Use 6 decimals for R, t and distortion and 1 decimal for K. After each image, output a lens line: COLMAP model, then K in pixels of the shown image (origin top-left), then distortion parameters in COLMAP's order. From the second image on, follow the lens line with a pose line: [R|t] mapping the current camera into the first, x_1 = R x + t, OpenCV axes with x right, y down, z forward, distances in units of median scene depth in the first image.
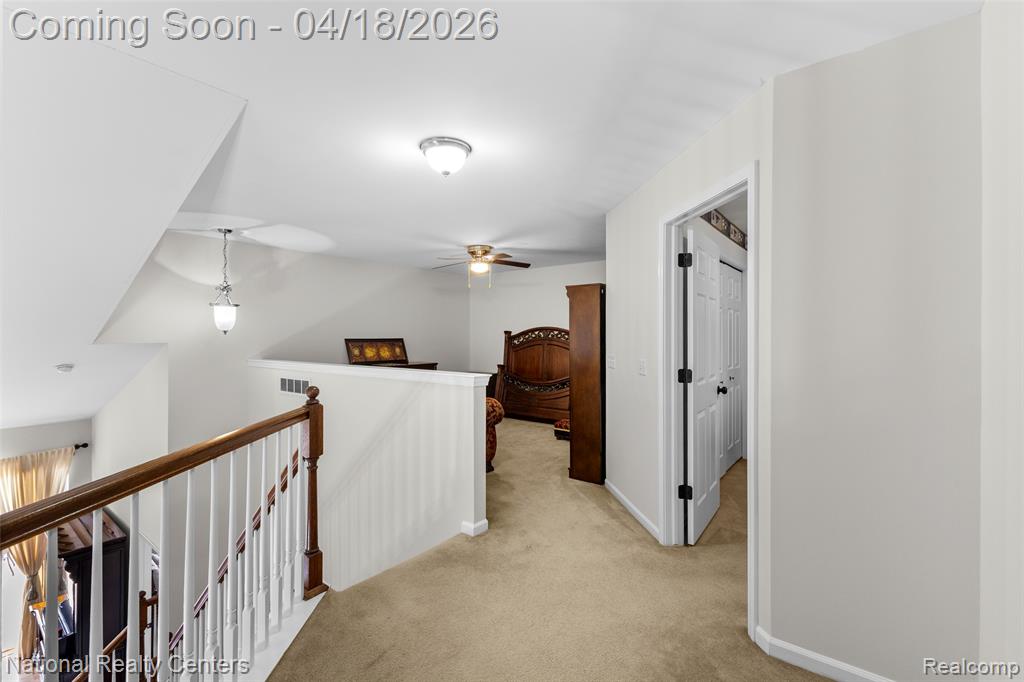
lens RADIAL K [[441.9, 0, 514.1], [0, 441.9, 339.7], [0, 0, 1]] dist [0.005437, -0.001293]
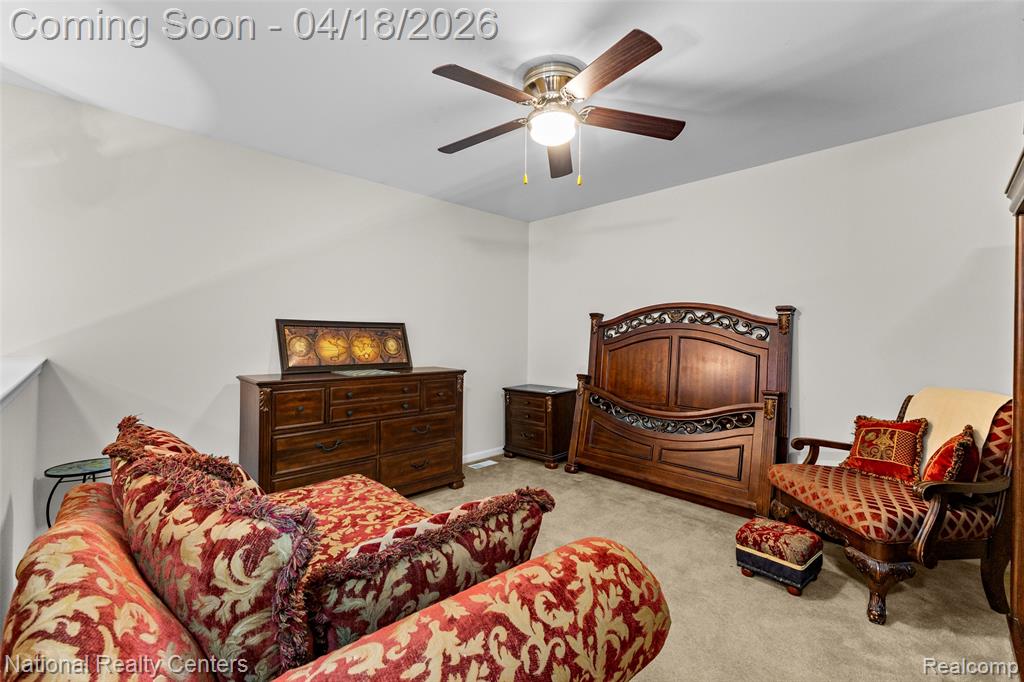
lens RADIAL K [[469.1, 0, 510.2], [0, 469.1, 339.2], [0, 0, 1]] dist [-0.000145, -0.000013]
pose [[0.990208, 0.012145, -0.139070, -0.042344], [-0.012103, 0.999926, 0.001147, 0.014106], [0.139074, 0.000547, 0.990282, 0.439468]]
